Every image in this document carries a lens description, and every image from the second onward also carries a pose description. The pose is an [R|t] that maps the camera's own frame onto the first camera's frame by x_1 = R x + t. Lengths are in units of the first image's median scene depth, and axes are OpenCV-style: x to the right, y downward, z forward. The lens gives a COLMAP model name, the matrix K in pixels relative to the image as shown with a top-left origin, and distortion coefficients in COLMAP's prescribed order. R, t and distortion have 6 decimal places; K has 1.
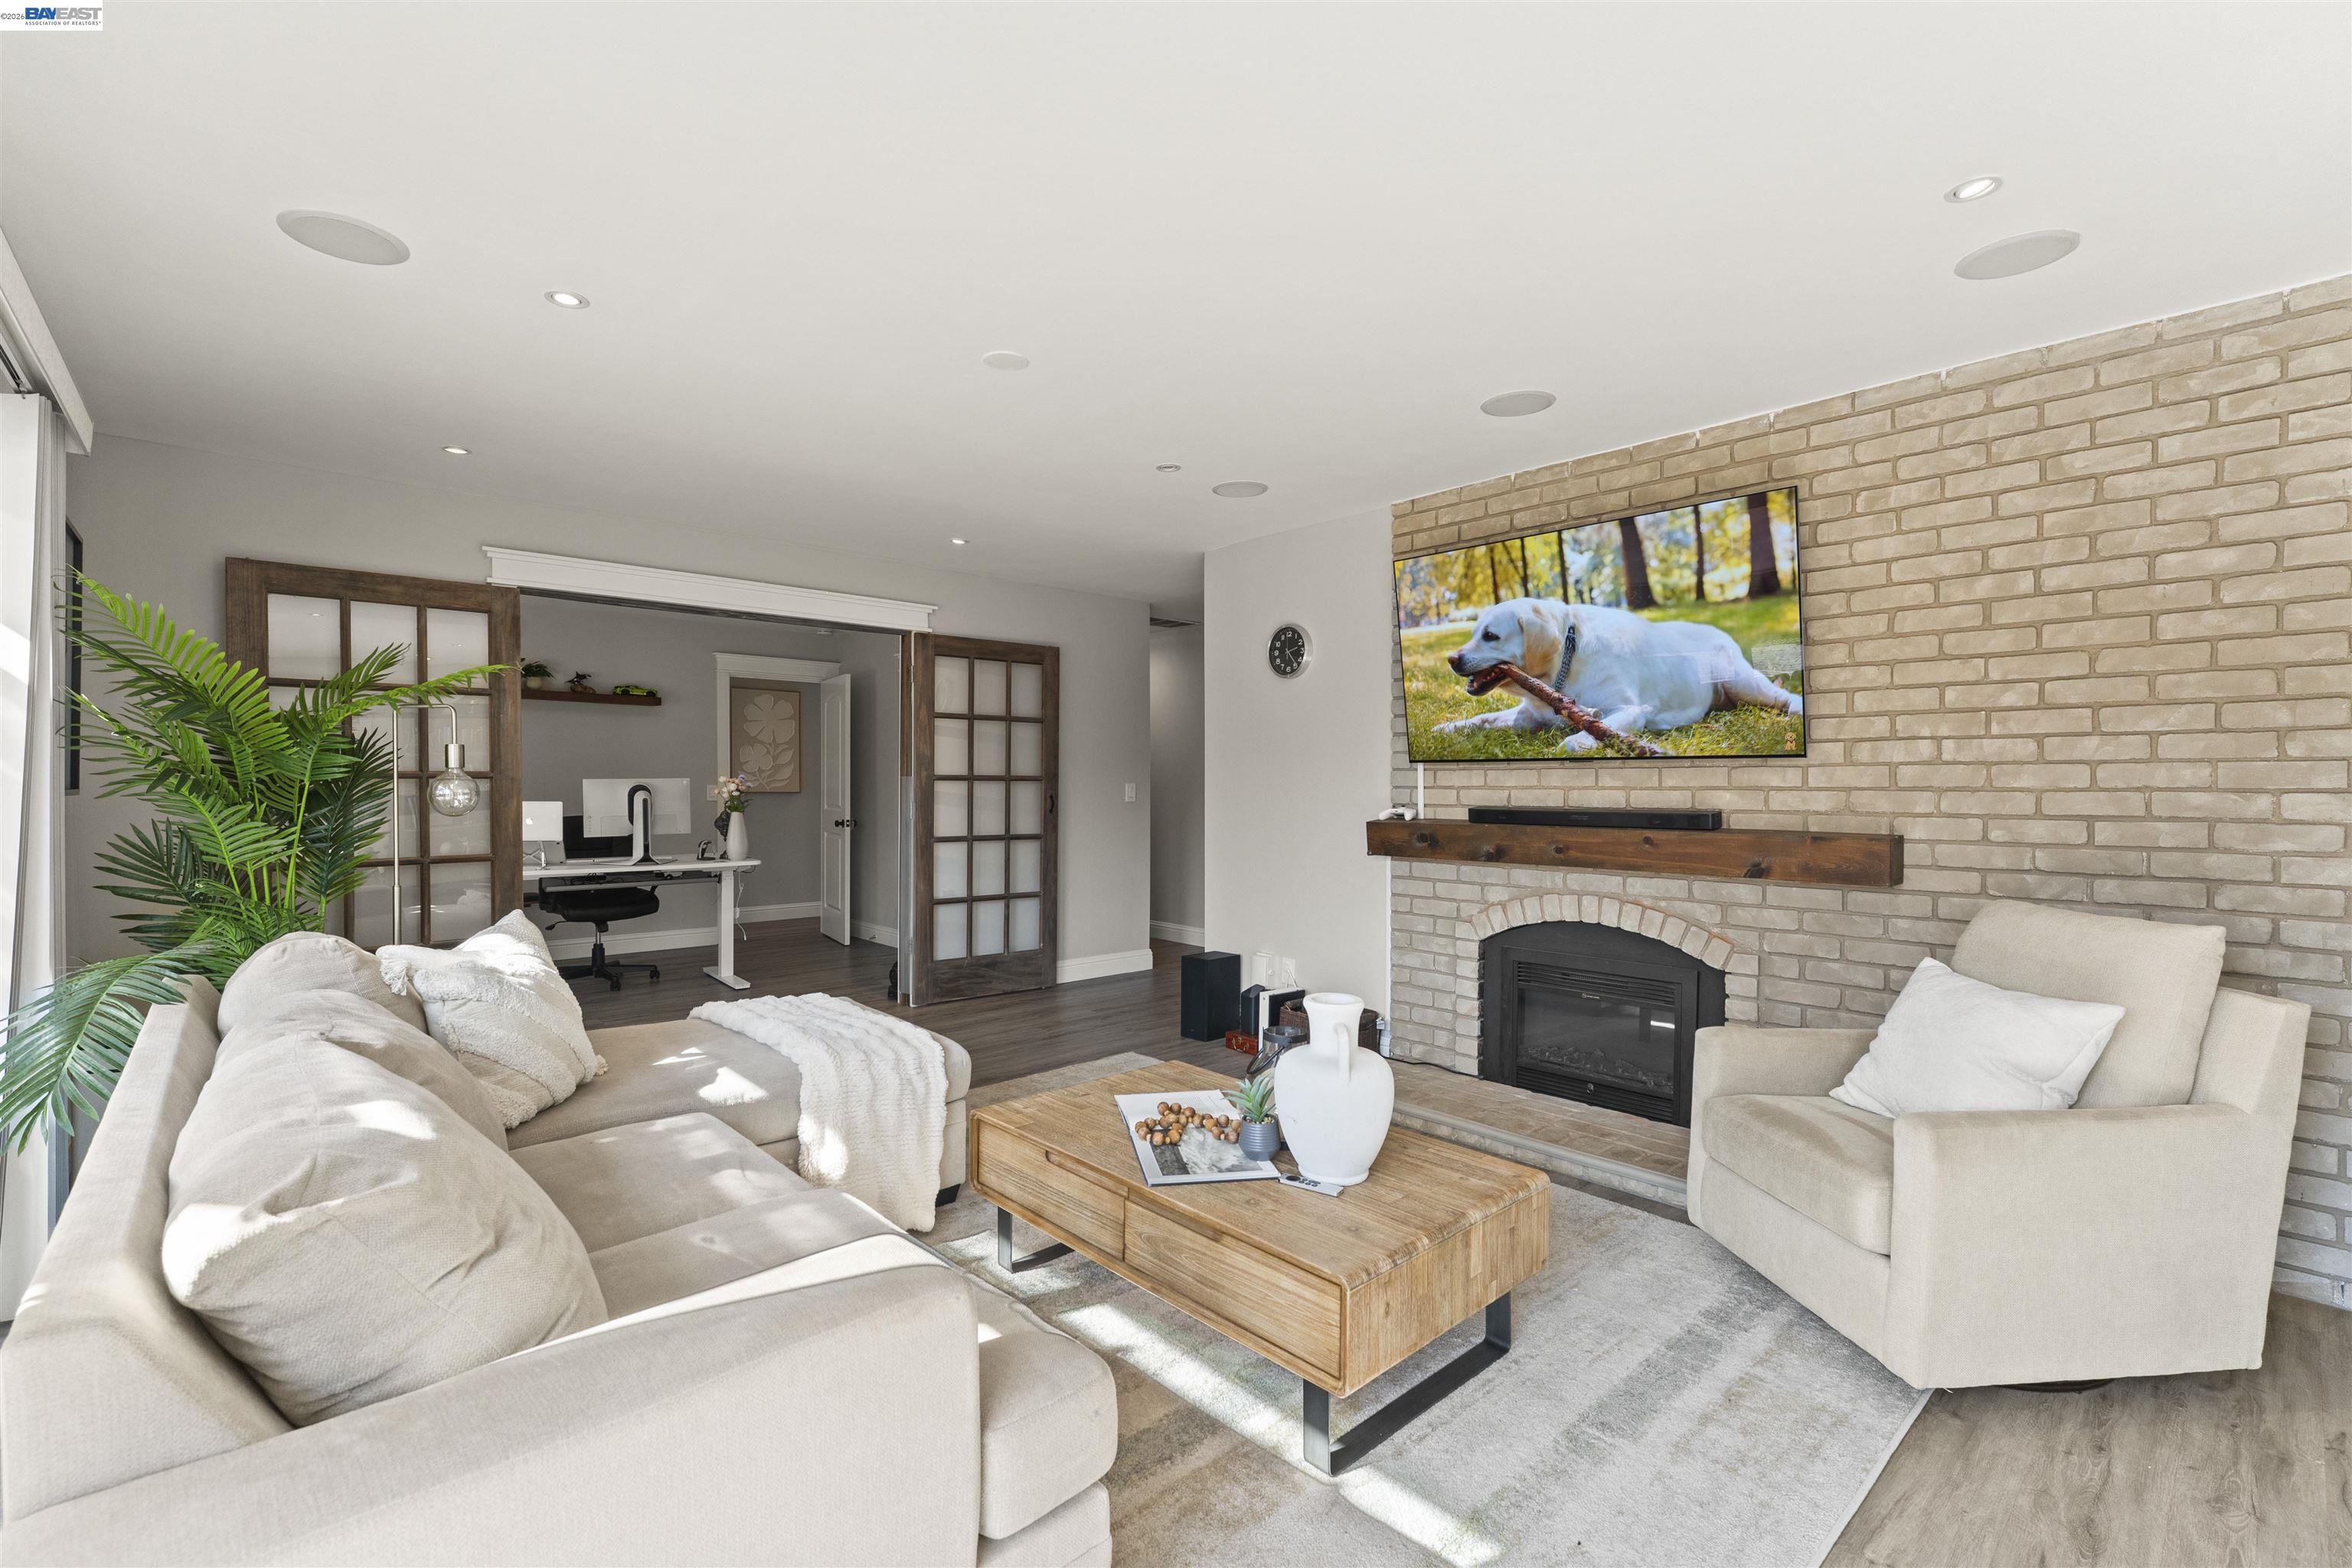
lens RADIAL K [[1016.3, 0, 1180.3], [0, 1016.3, 793.1], [0, 0, 1]] dist [-0.000957, -0.000505]
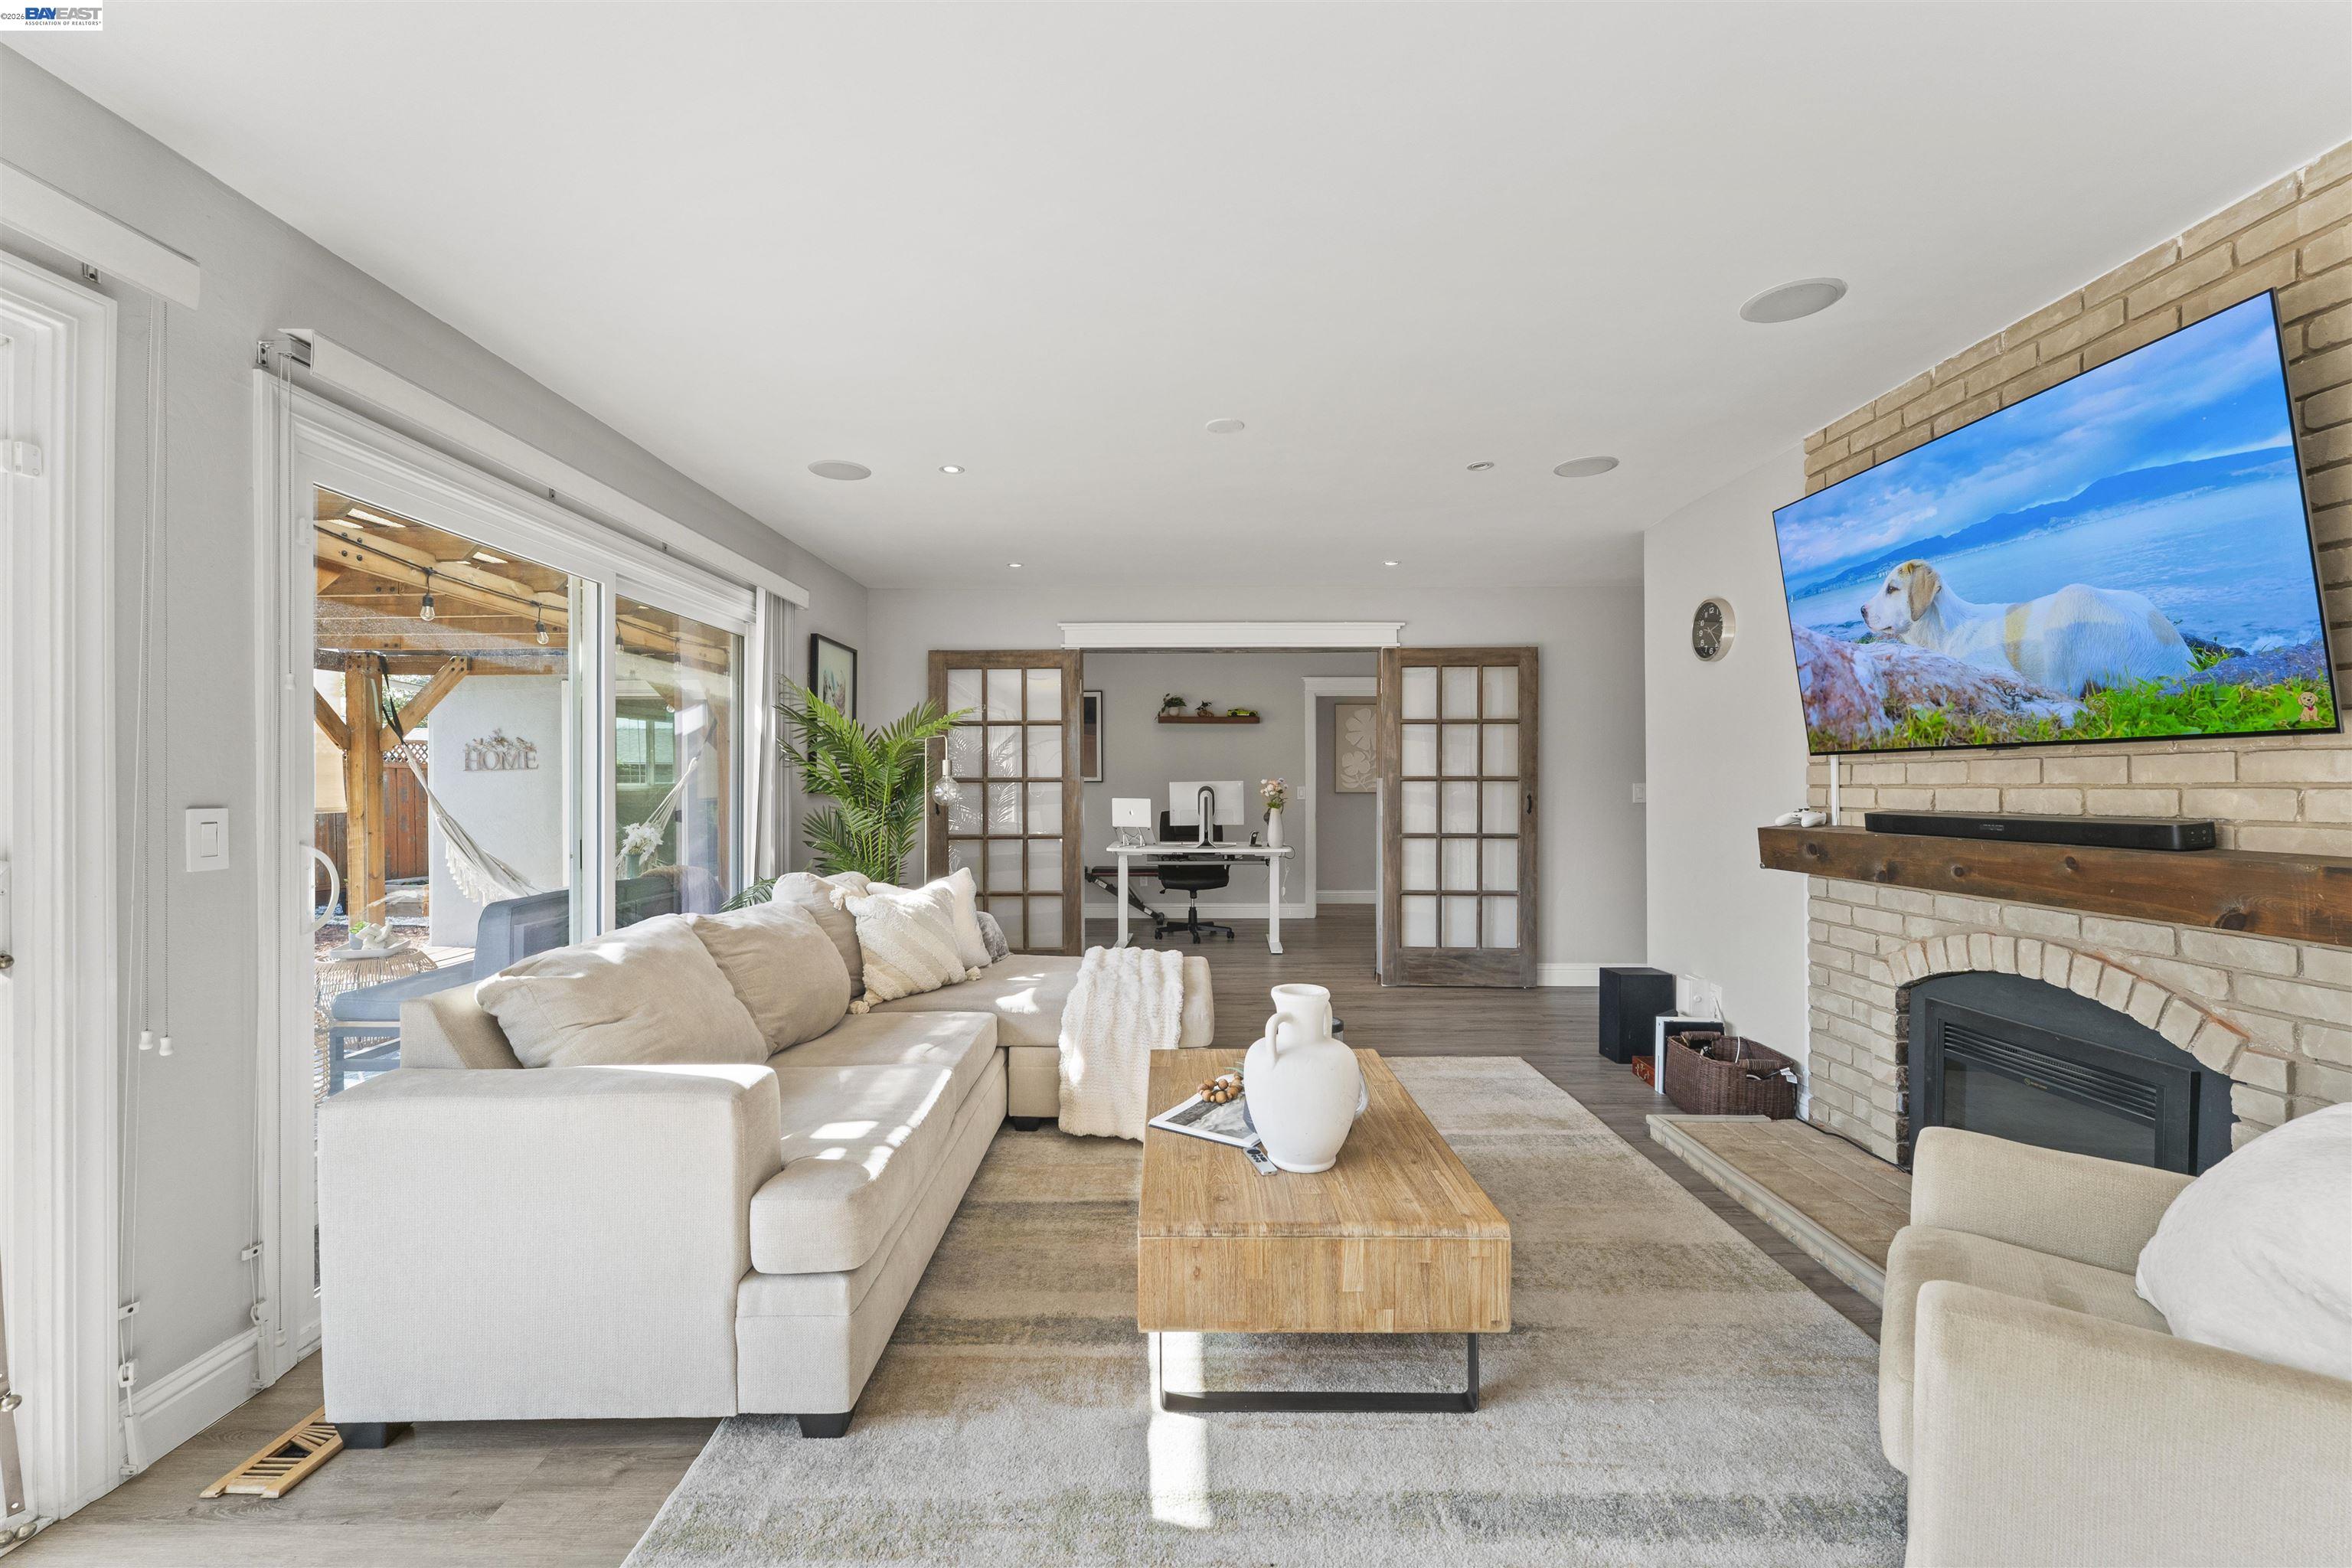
lens RADIAL K [[964.1, 0, 1182.6], [0, 964.1, 779.4], [0, 0, 1]] dist [-0.001595, -0.000316]
pose [[0.736741, -0.007732, -0.676131, 0.361922], [-0.002910, 0.999889, -0.014605, 0.001560], [0.676169, 0.012728, 0.736636, 0.097256]]
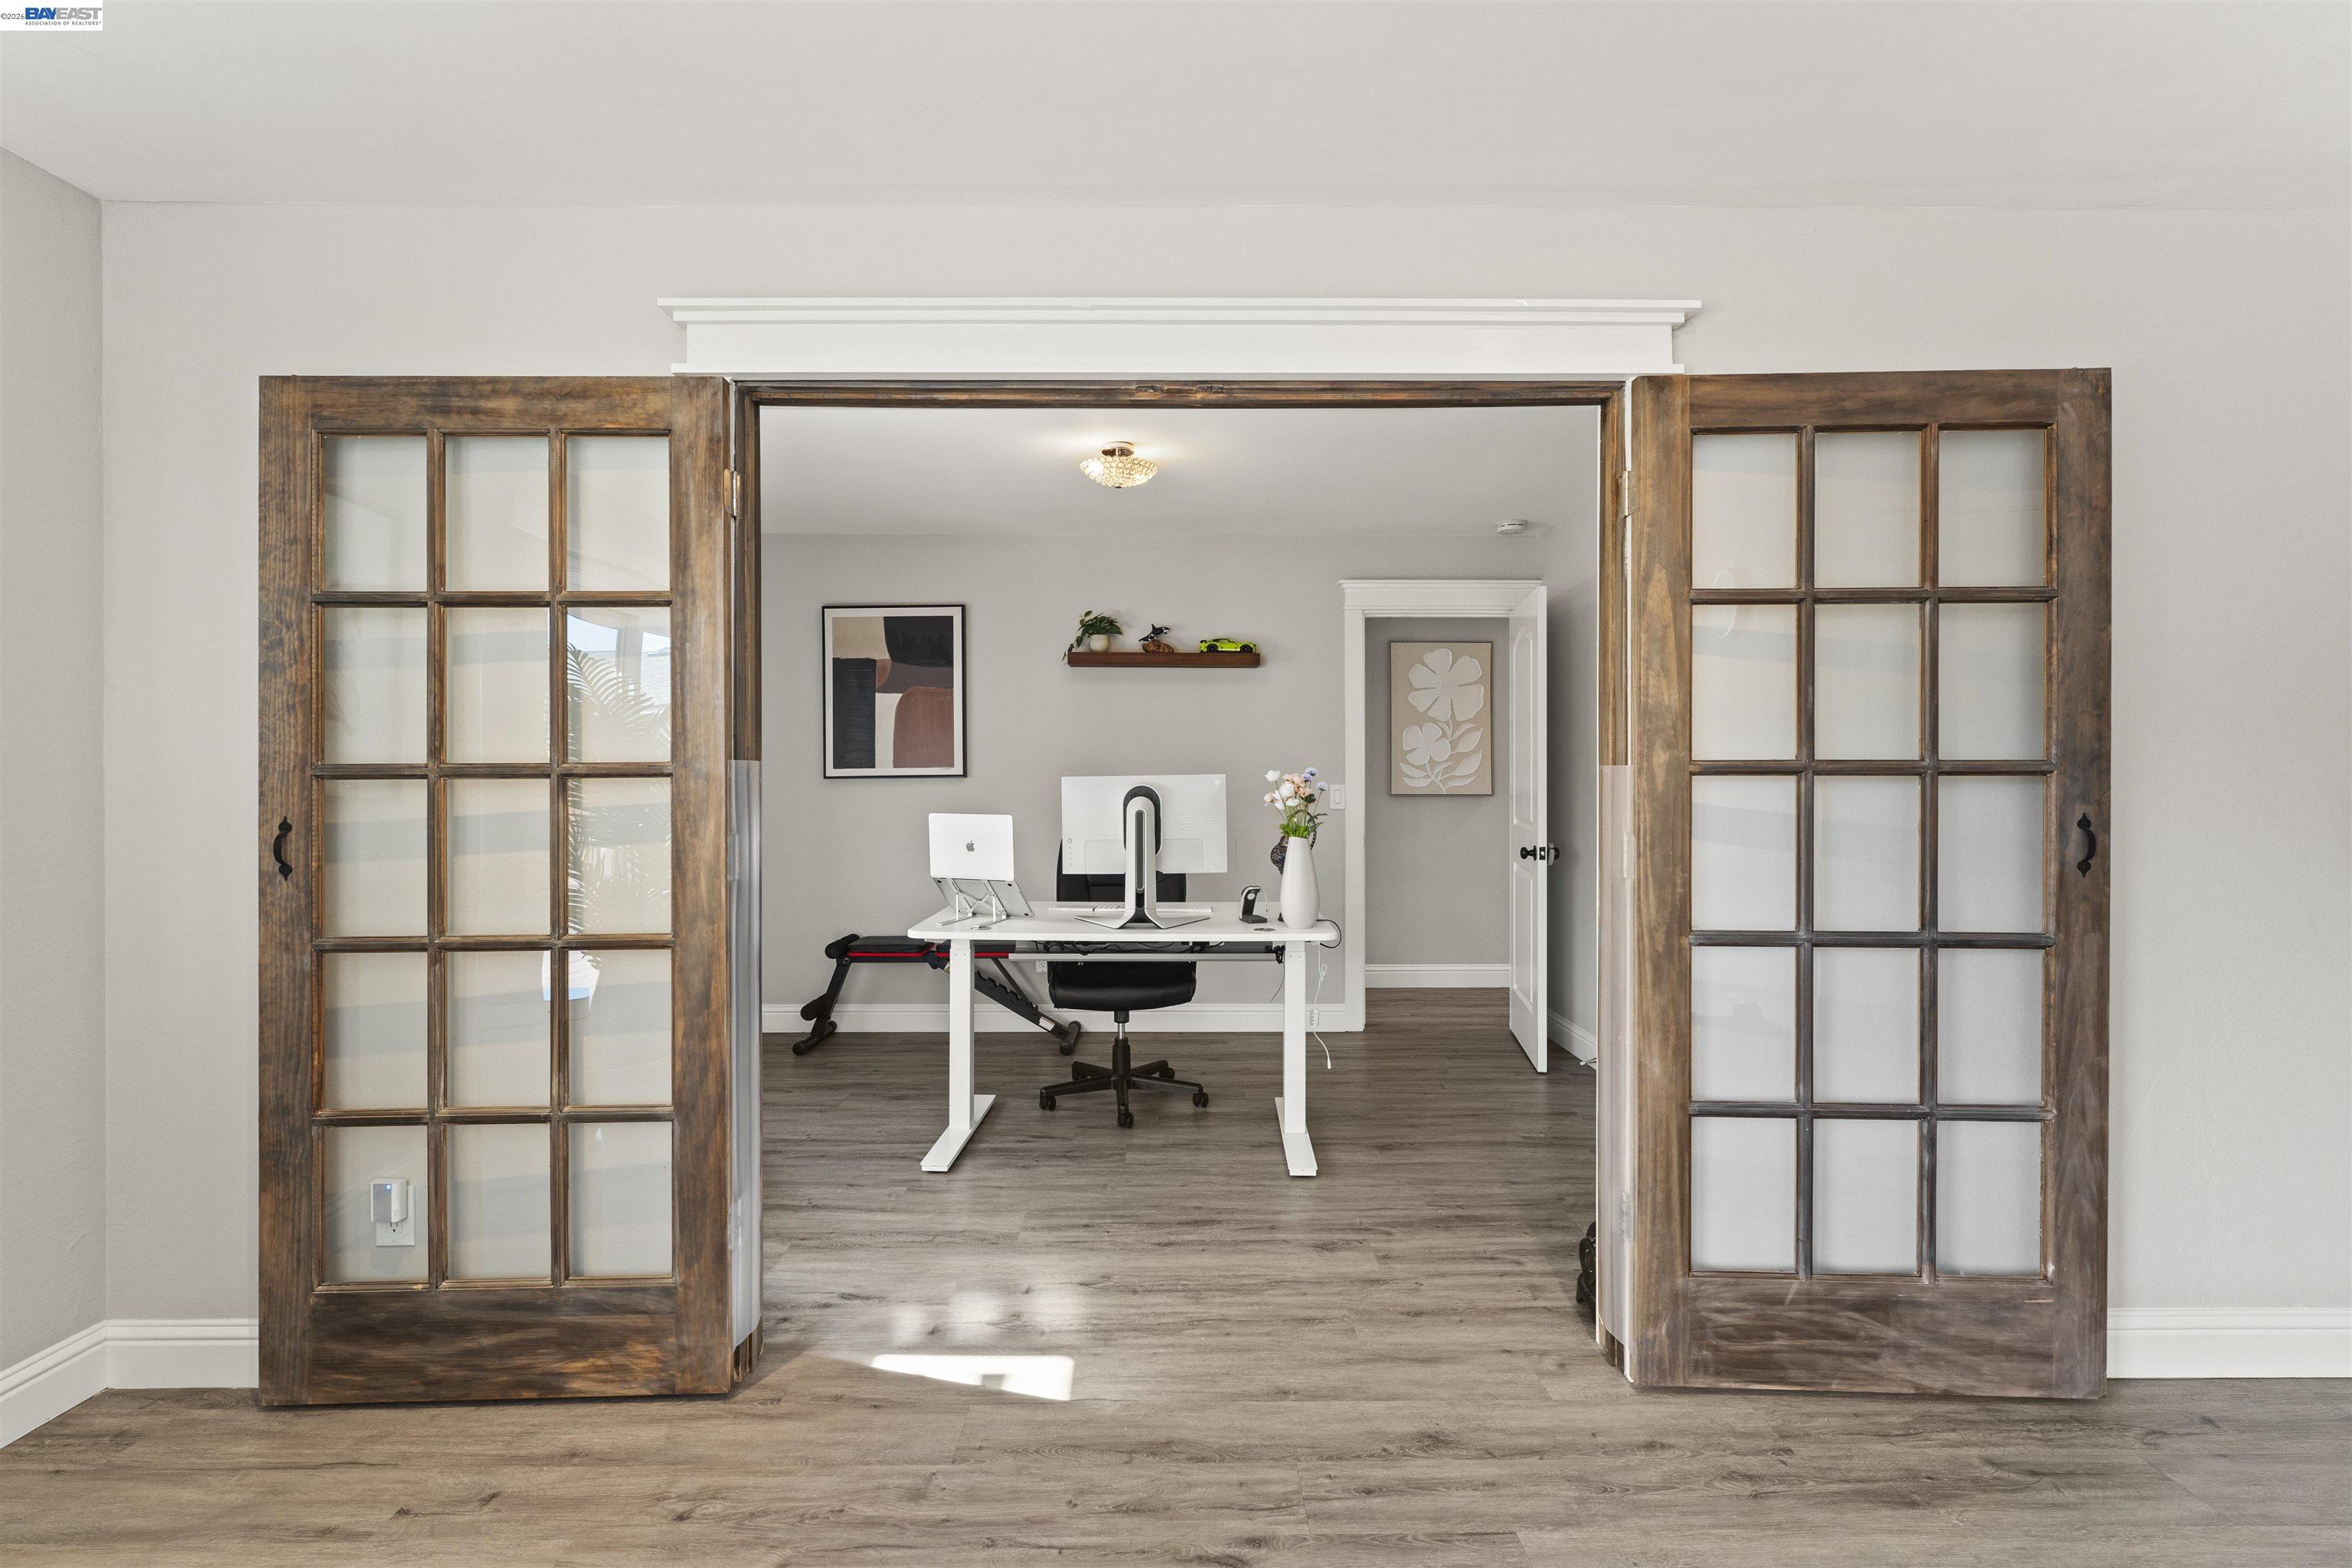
lens RADIAL K [[1016.3, 0, 1176.6], [0, 1016.3, 774.0], [0, 0, 1]] dist [-0.000957, -0.000505]
pose [[0.739148, -0.007016, -0.673506, -0.169000], [-0.002695, 0.999907, -0.013375, -0.009925], [0.673537, 0.011701, 0.739060, 0.767335]]
